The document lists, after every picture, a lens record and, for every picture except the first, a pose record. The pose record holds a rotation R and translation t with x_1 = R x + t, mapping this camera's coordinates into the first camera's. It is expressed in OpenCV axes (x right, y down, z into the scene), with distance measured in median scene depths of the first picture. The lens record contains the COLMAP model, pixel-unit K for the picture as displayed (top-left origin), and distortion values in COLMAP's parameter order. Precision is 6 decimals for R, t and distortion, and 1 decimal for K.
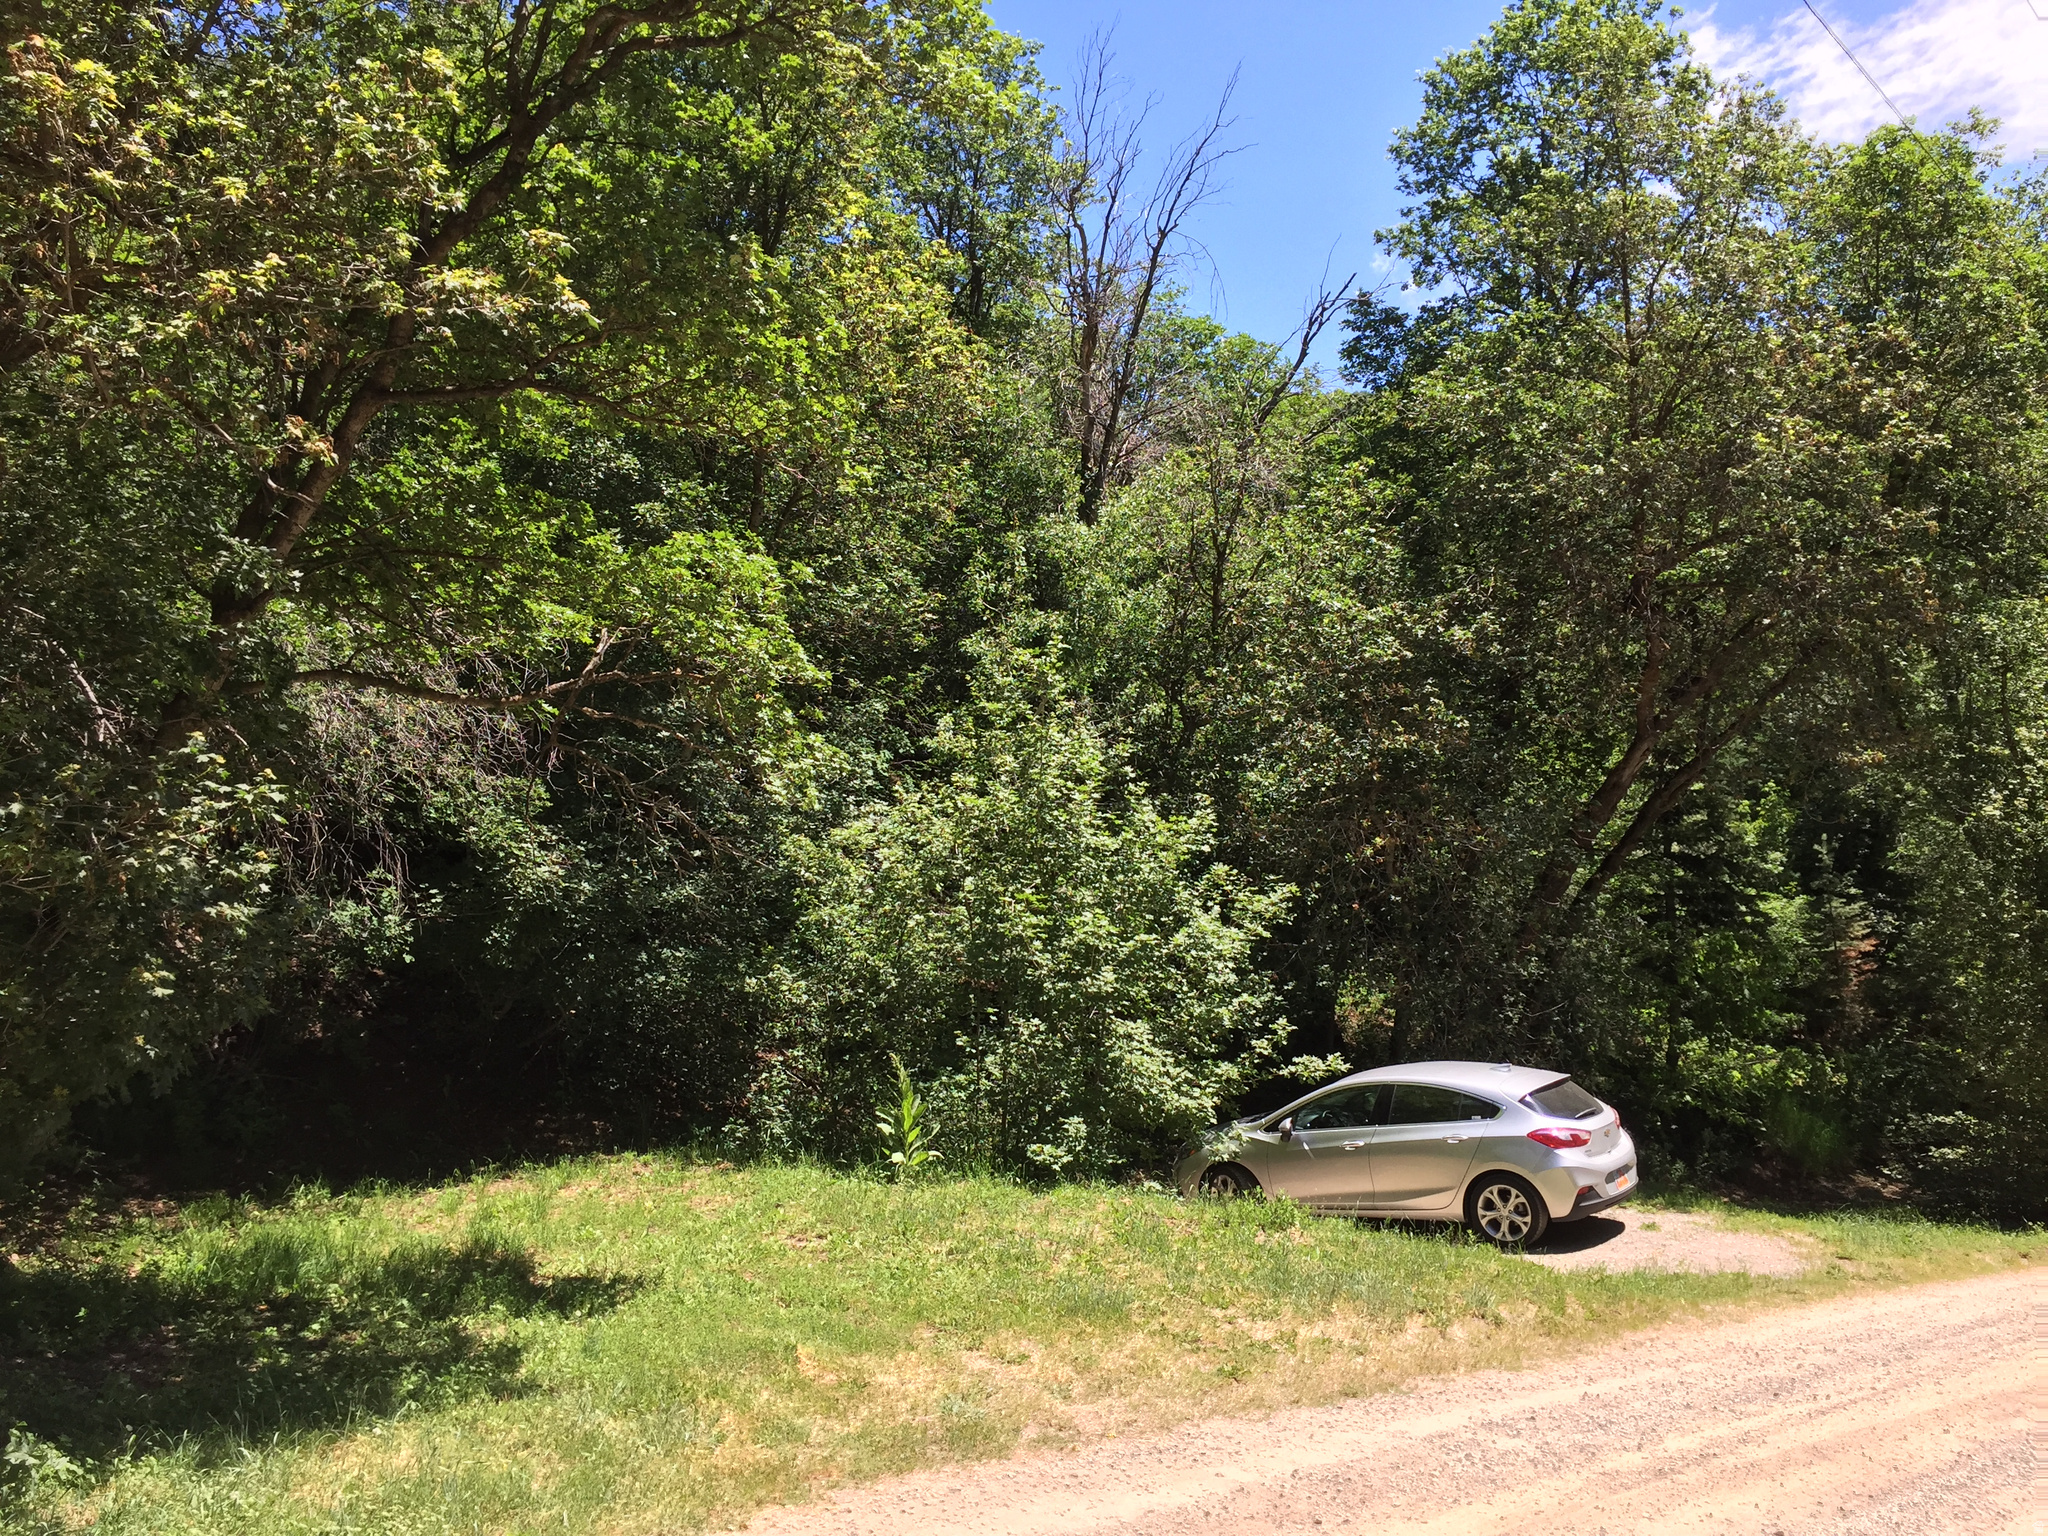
lens RADIAL K [[1761.6, 0, 1019.8], [0, 1761.6, 769.8], [0, 0, 1]] dist [0.086596, -0.136515]
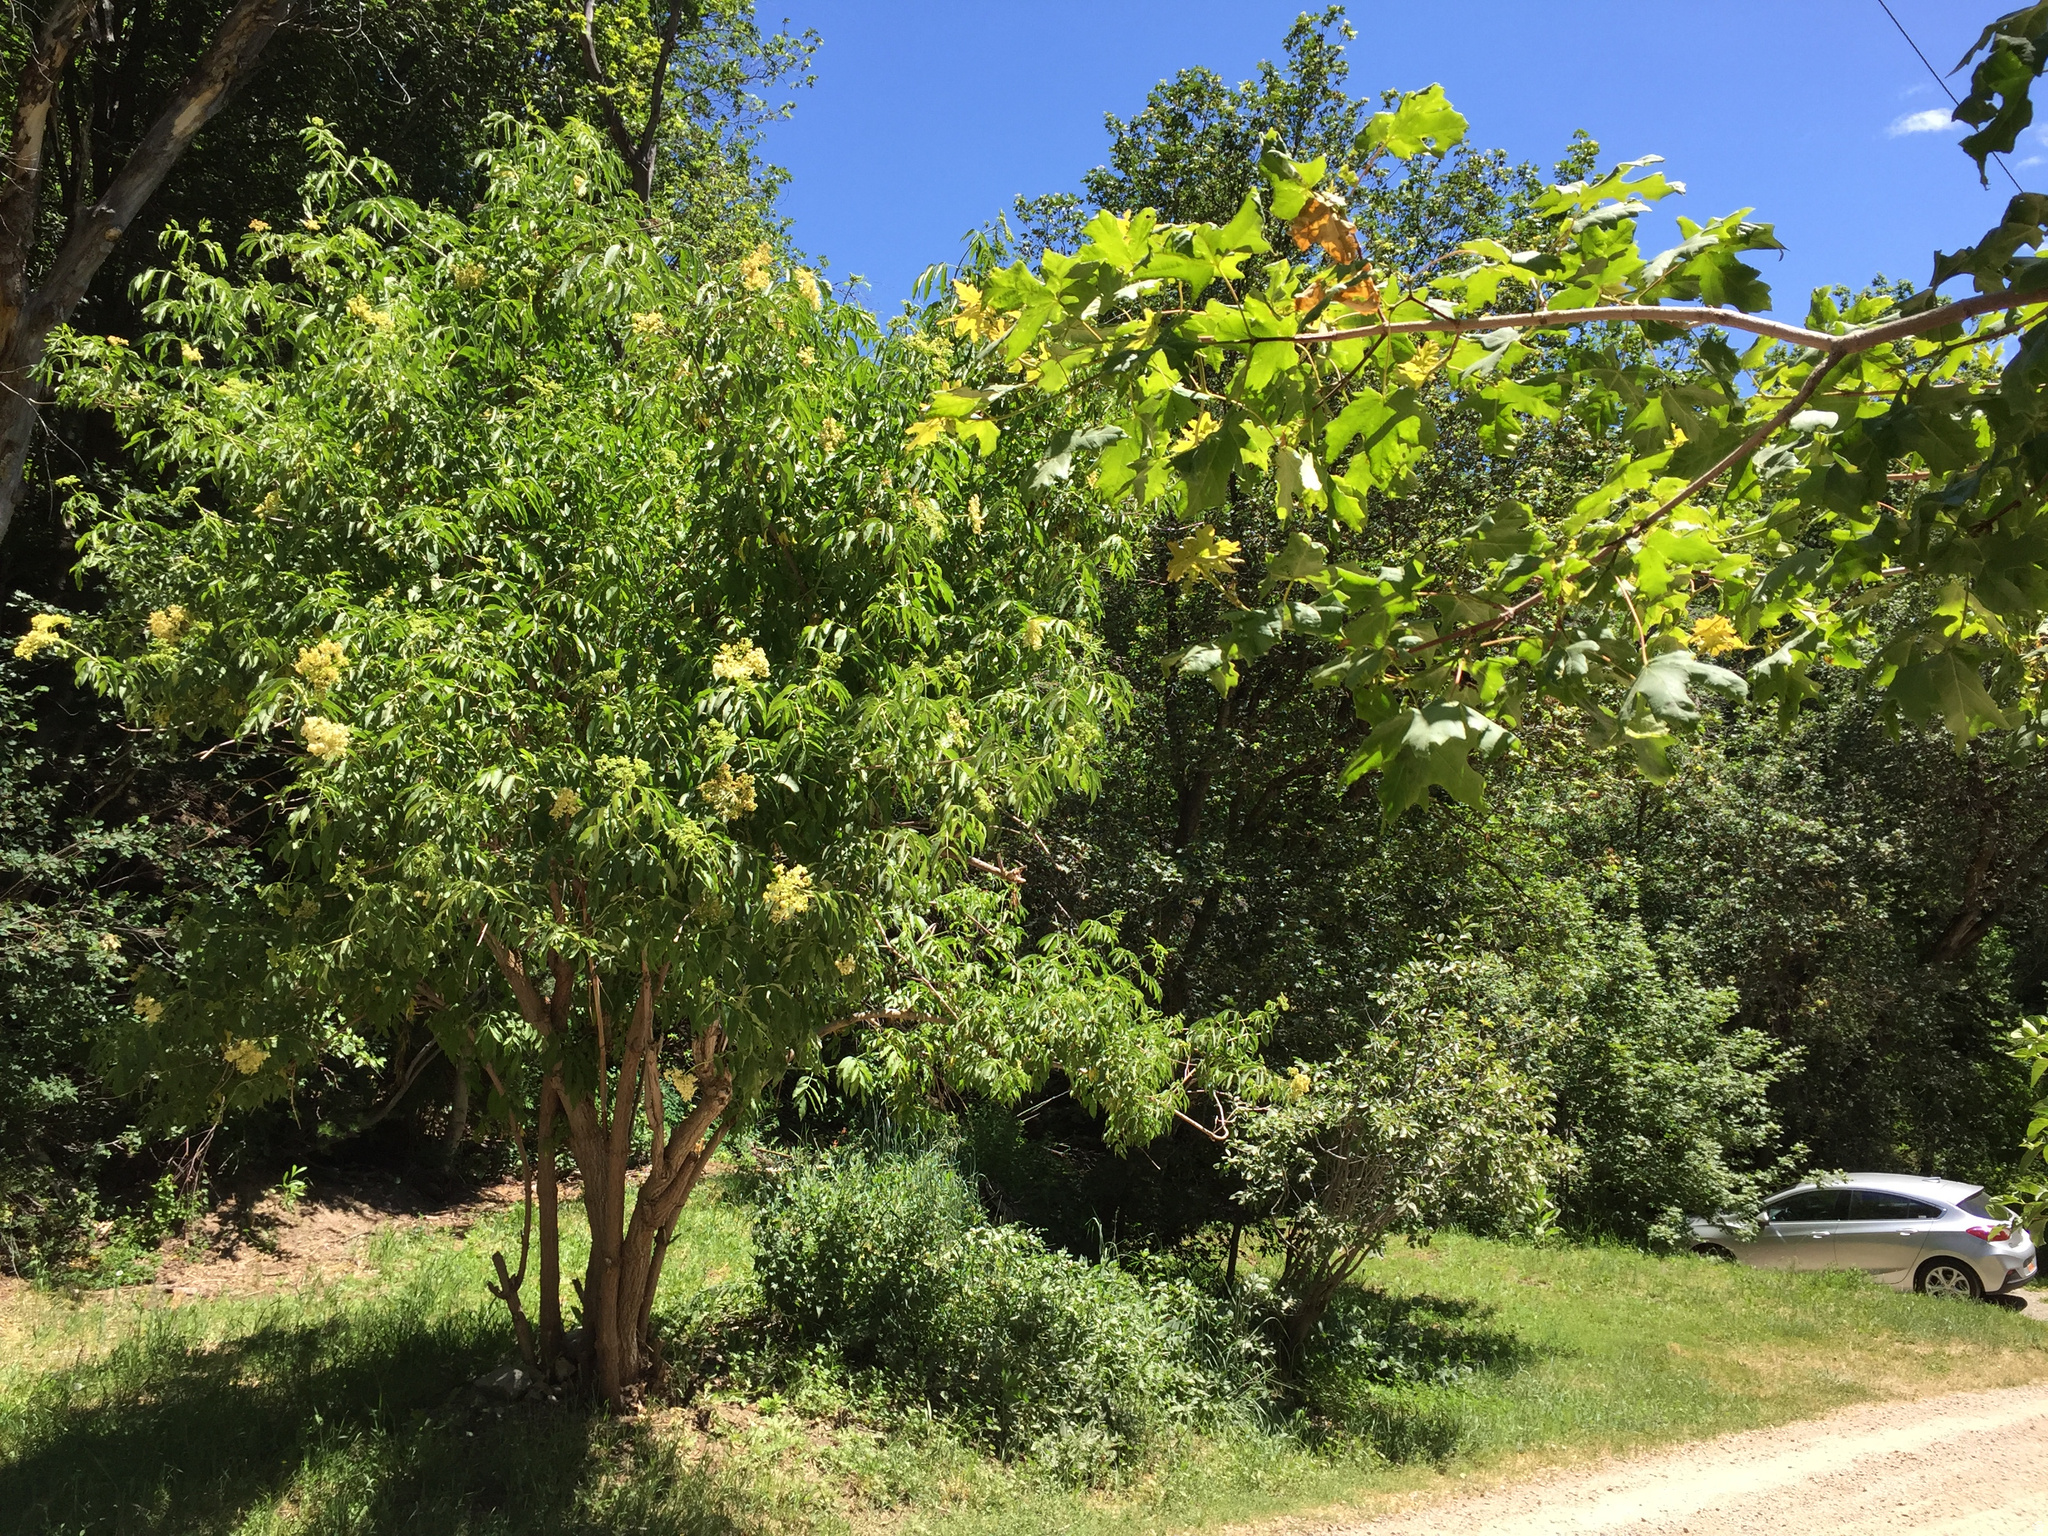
lens RADIAL K [[1761.6, 0, 1019.8], [0, 1761.6, 769.8], [0, 0, 1]] dist [0.086596, -0.136515]
pose [[0.998796, 0.025608, -0.041838, -0.430532], [-0.027198, 0.998912, -0.037880, -0.083847], [0.040823, 0.038972, 0.998406, -0.453636]]
